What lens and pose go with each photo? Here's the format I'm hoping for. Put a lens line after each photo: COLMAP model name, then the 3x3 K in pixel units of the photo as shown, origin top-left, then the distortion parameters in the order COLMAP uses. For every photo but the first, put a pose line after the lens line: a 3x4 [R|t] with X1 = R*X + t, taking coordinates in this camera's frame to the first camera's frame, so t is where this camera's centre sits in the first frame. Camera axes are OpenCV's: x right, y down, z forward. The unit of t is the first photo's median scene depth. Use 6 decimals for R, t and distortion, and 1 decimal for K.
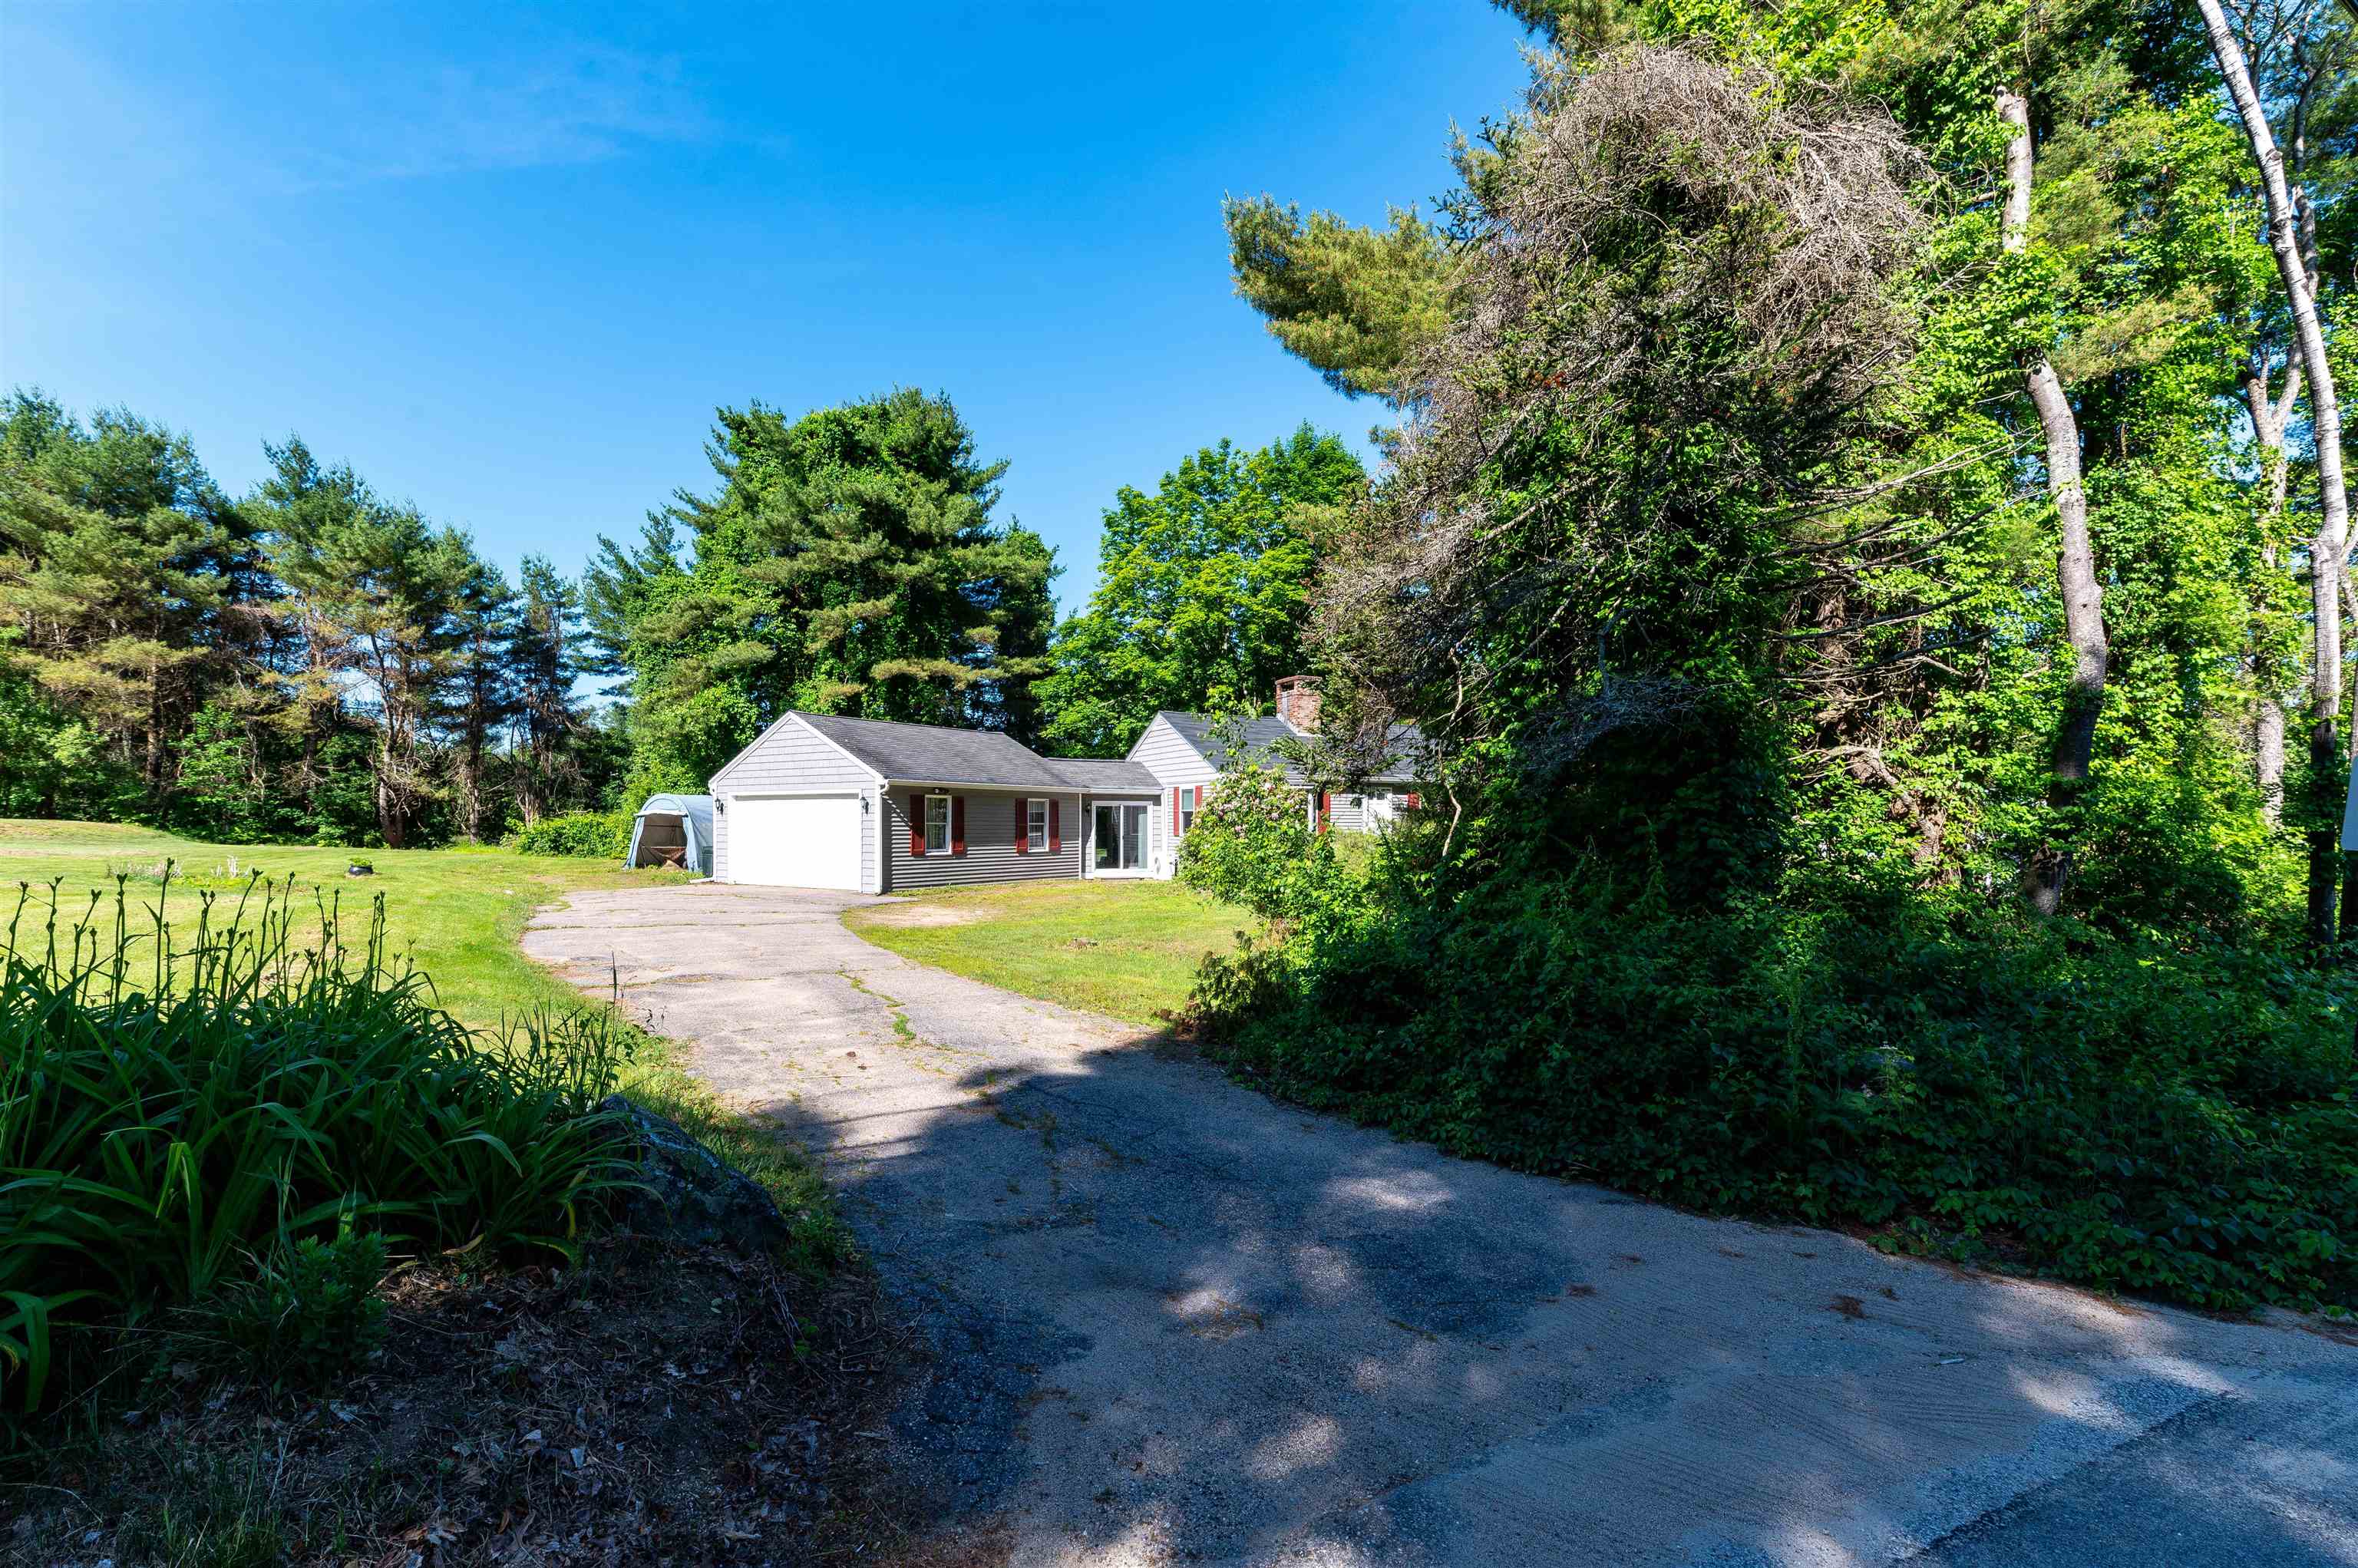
lens RADIAL K [[1001.9, 0, 1155.9], [0, 1001.9, 826.1], [0, 0, 1]] dist [0.000583, 0.000090]
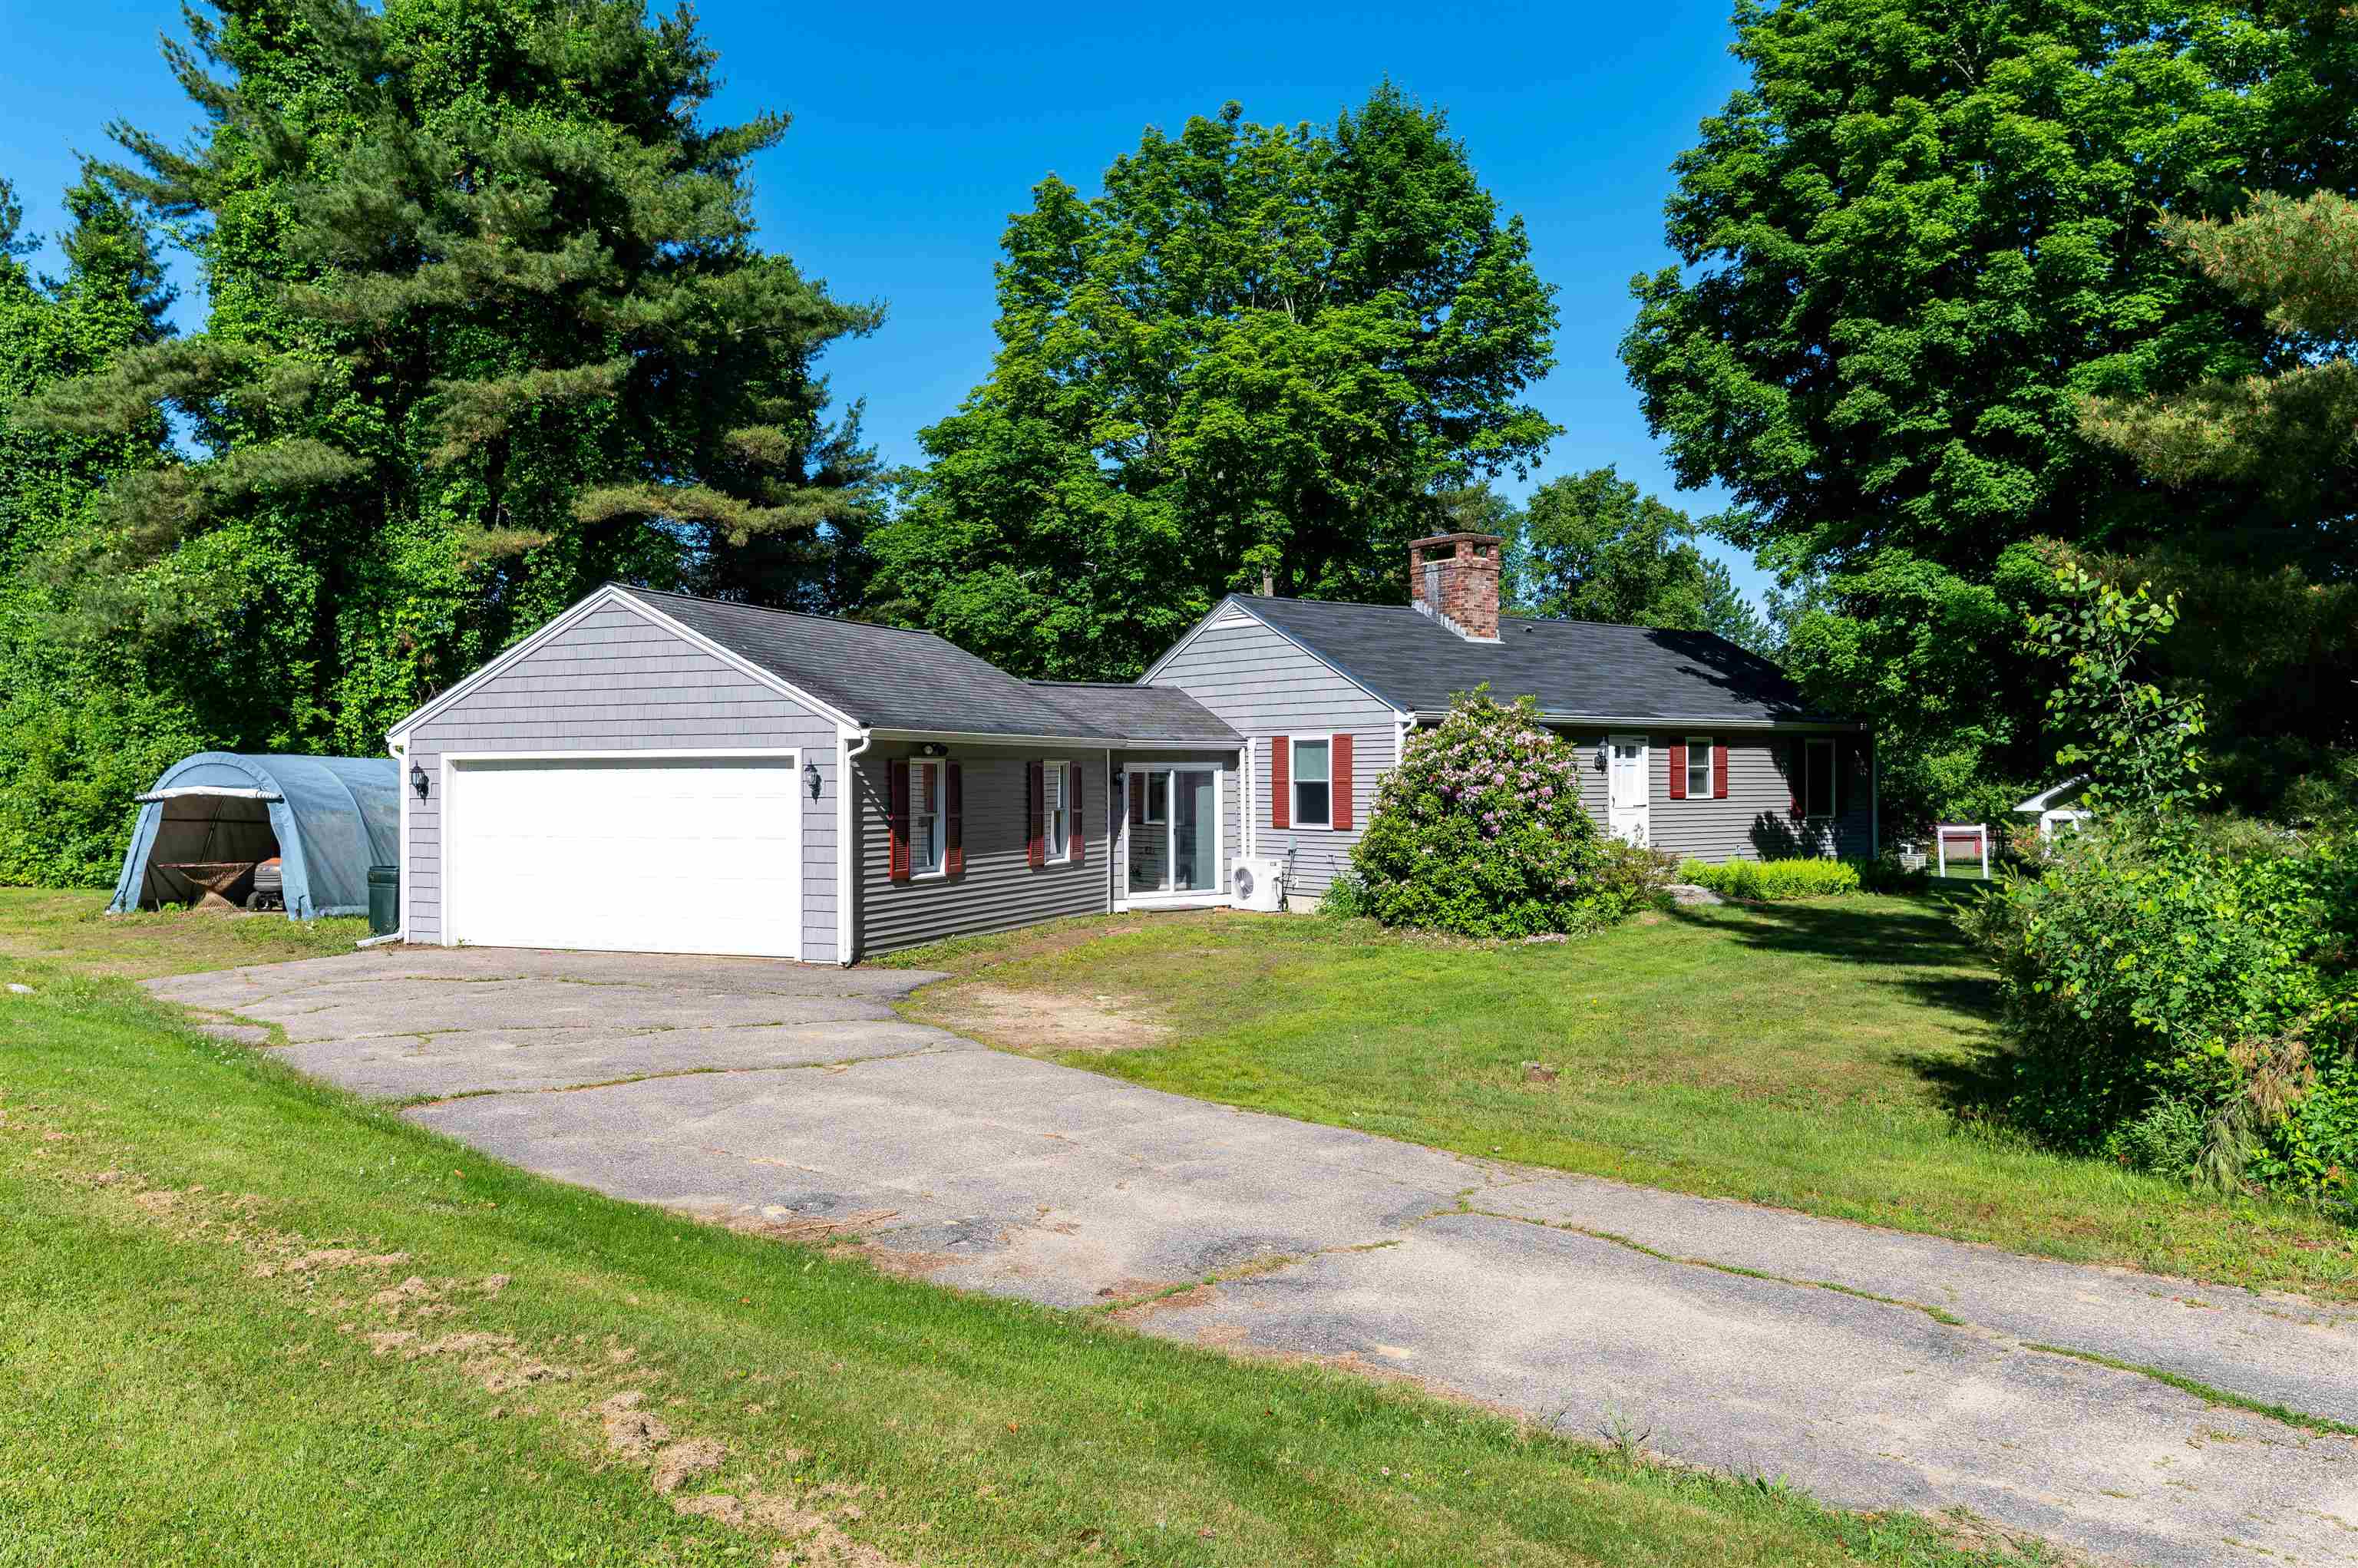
lens RADIAL K [[1703.4, 0, 1168.9], [0, 1703.4, 774.6], [0, 0, 1]] dist [0.002429, -0.006850]
pose [[0.976896, -0.007993, 0.213565, -0.174578], [0.009373, 0.999941, -0.005450, -0.010606], [-0.213509, 0.007326, 0.976914, 0.092174]]
